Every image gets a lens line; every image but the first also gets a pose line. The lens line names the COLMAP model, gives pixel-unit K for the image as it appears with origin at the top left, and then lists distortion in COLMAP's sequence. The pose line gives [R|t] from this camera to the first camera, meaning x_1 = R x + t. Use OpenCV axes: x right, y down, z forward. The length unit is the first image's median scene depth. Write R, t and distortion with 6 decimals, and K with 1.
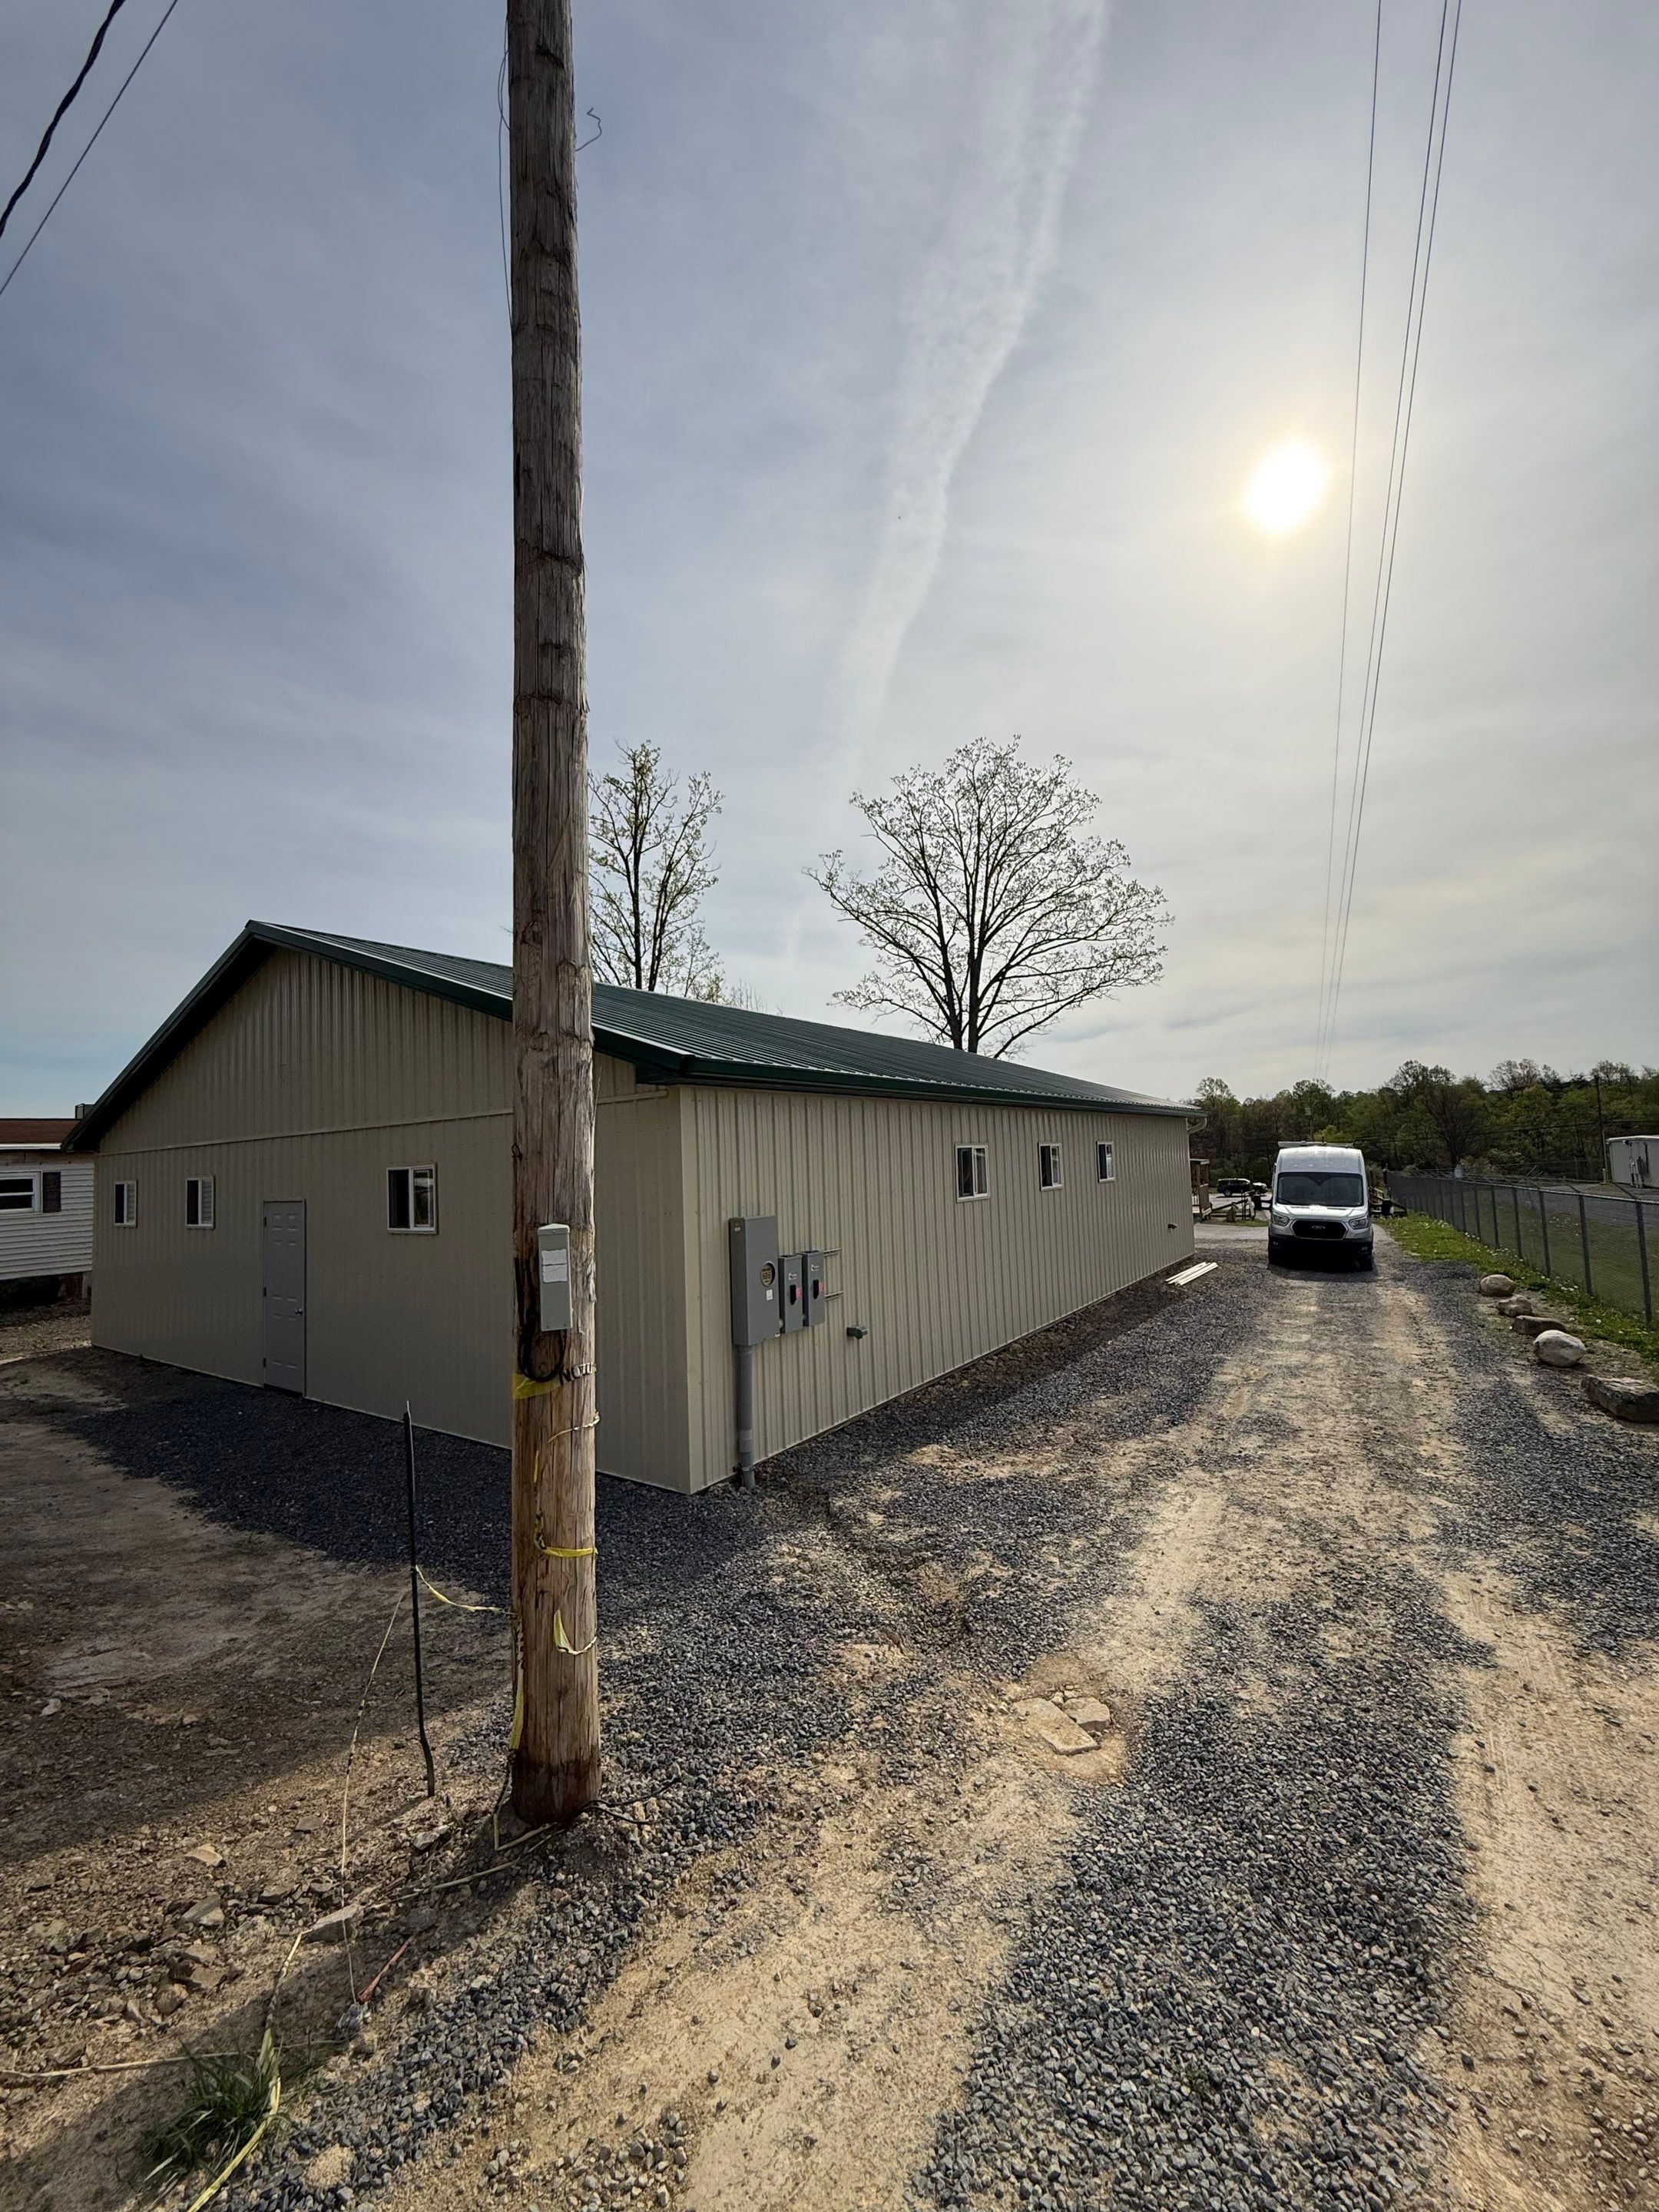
lens RADIAL K [[879.1, 0, 824.6], [0, 879.1, 1113.6], [0, 0, 1]] dist [0.000065, 0.000005]
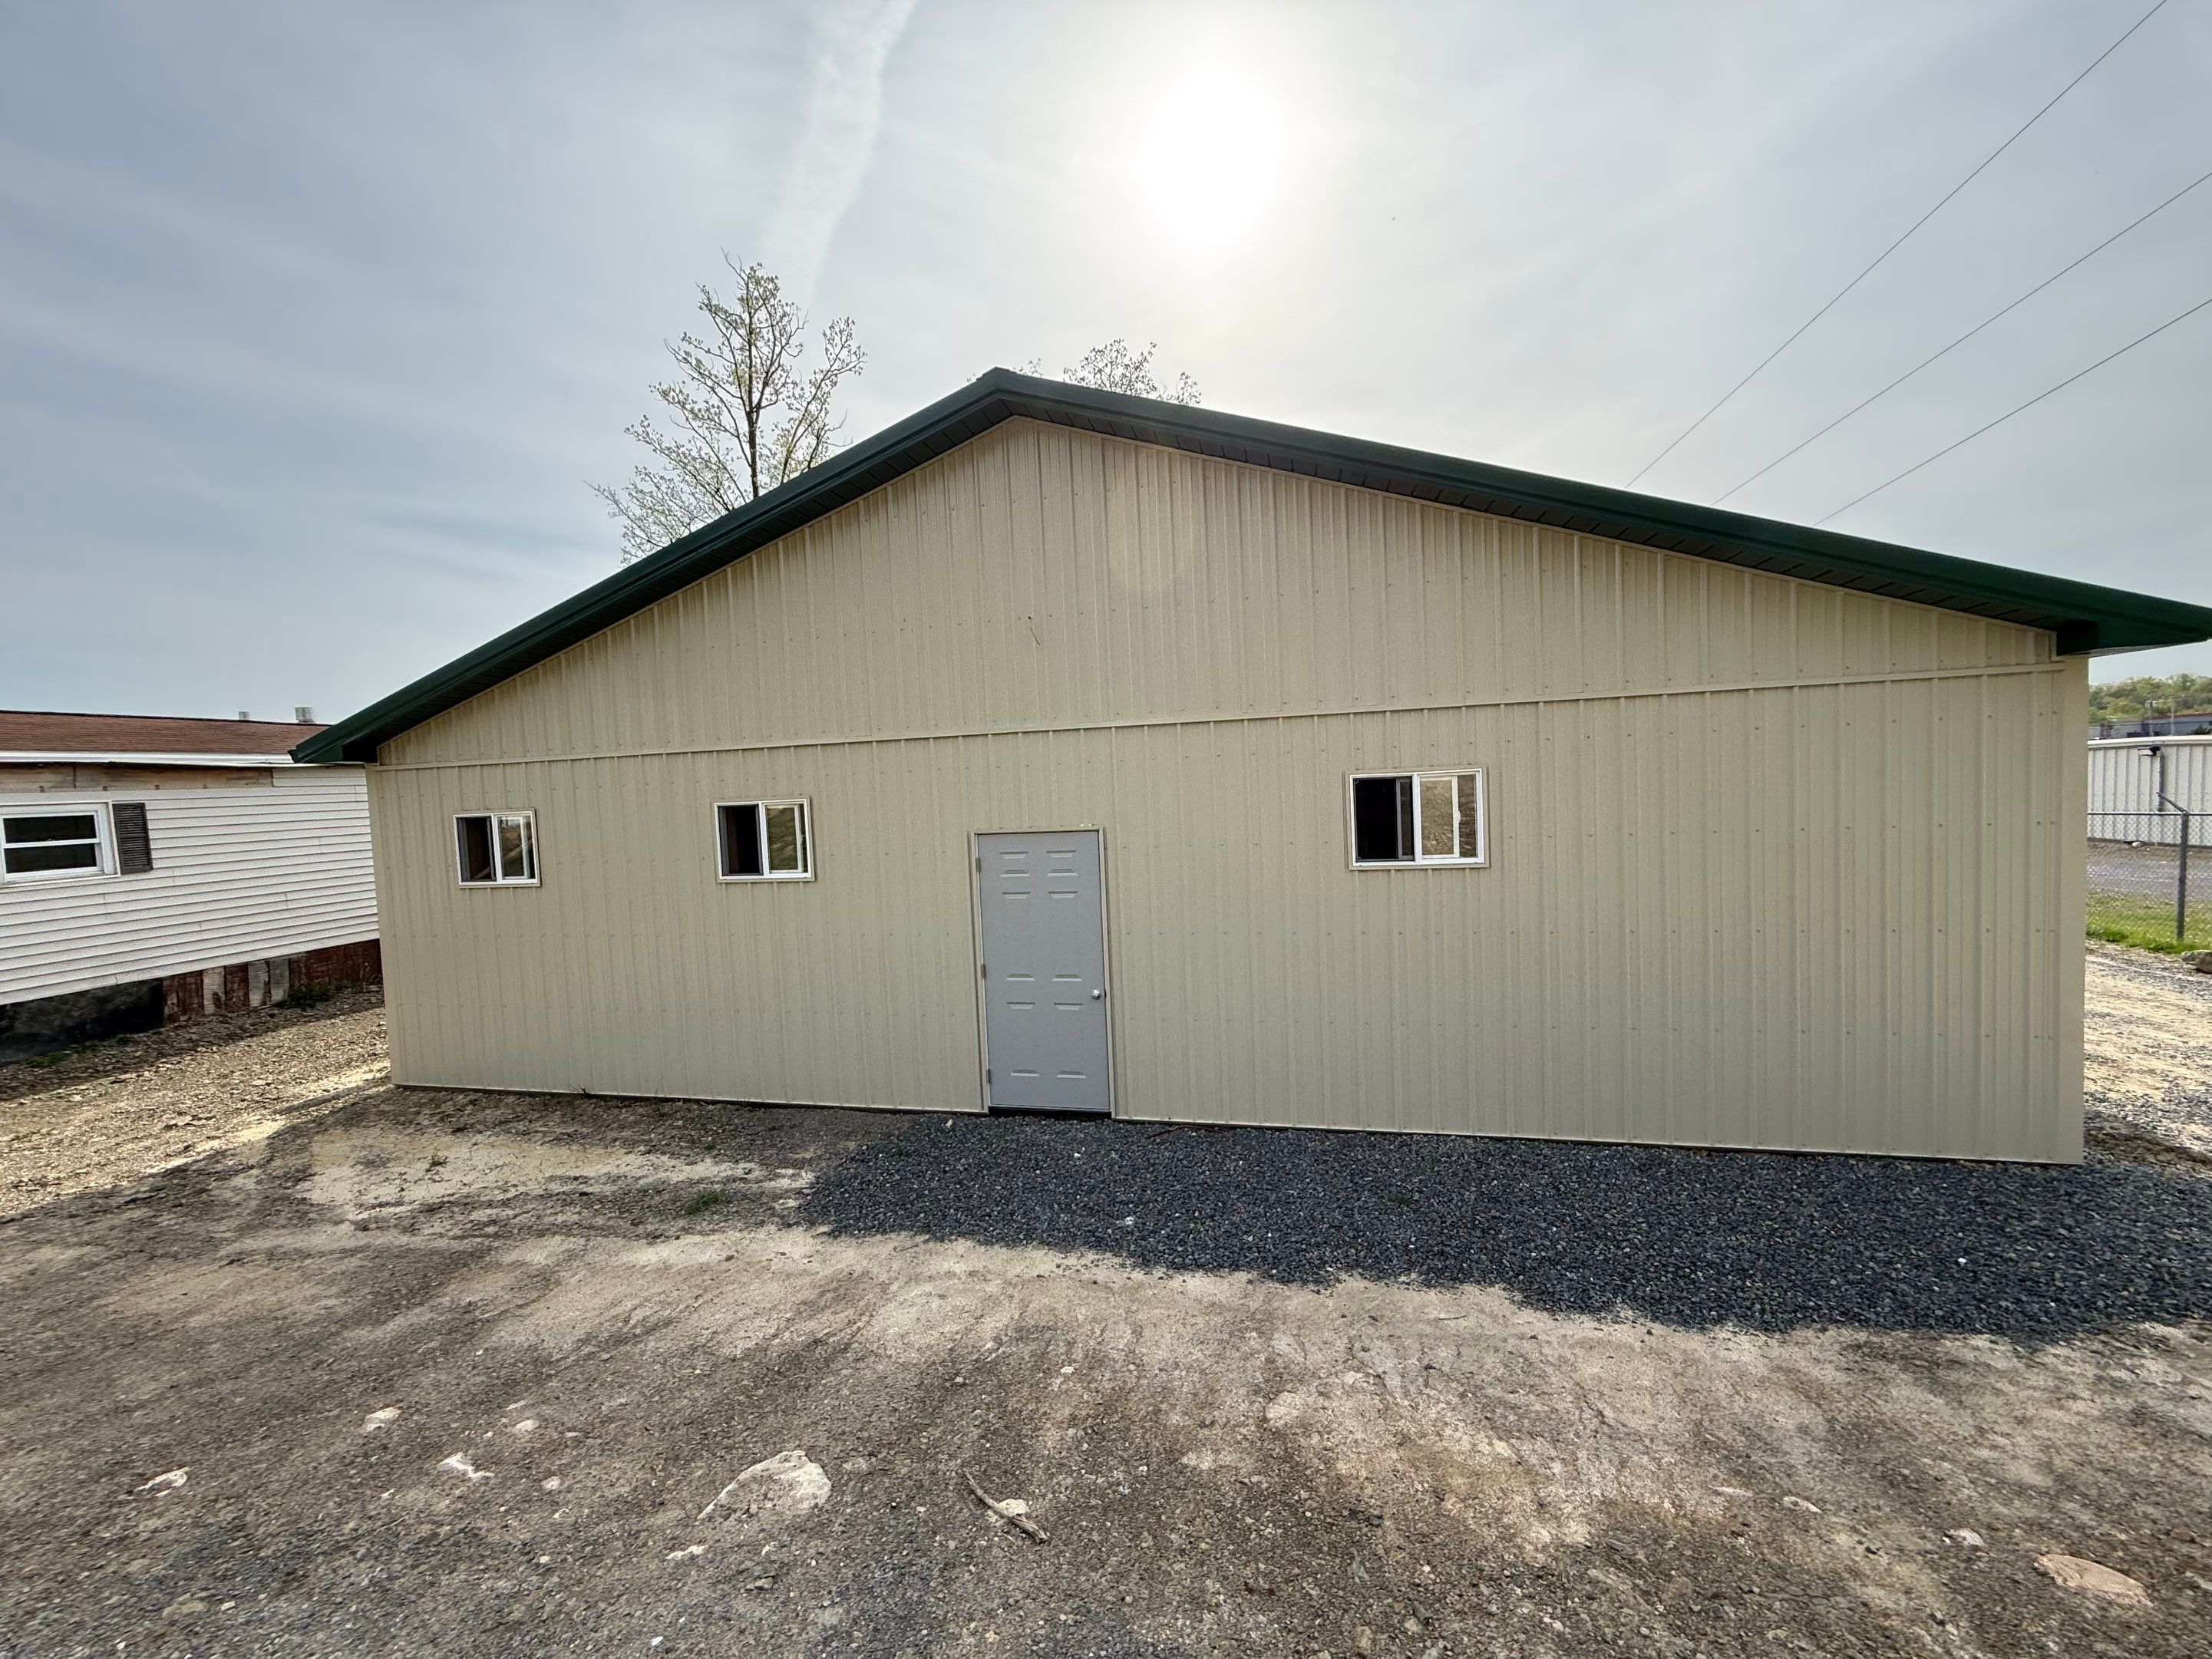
lens RADIAL K [[879.0, 0, 1103.3], [0, 879.0, 829.9], [0, 0, 1]] dist [0.000065, 0.000005]
pose [[0.930215, -0.023313, 0.366273, -0.504854], [-0.010312, 0.995926, 0.089579, 0.026428], [-0.366870, -0.087105, 0.926185, 0.239420]]
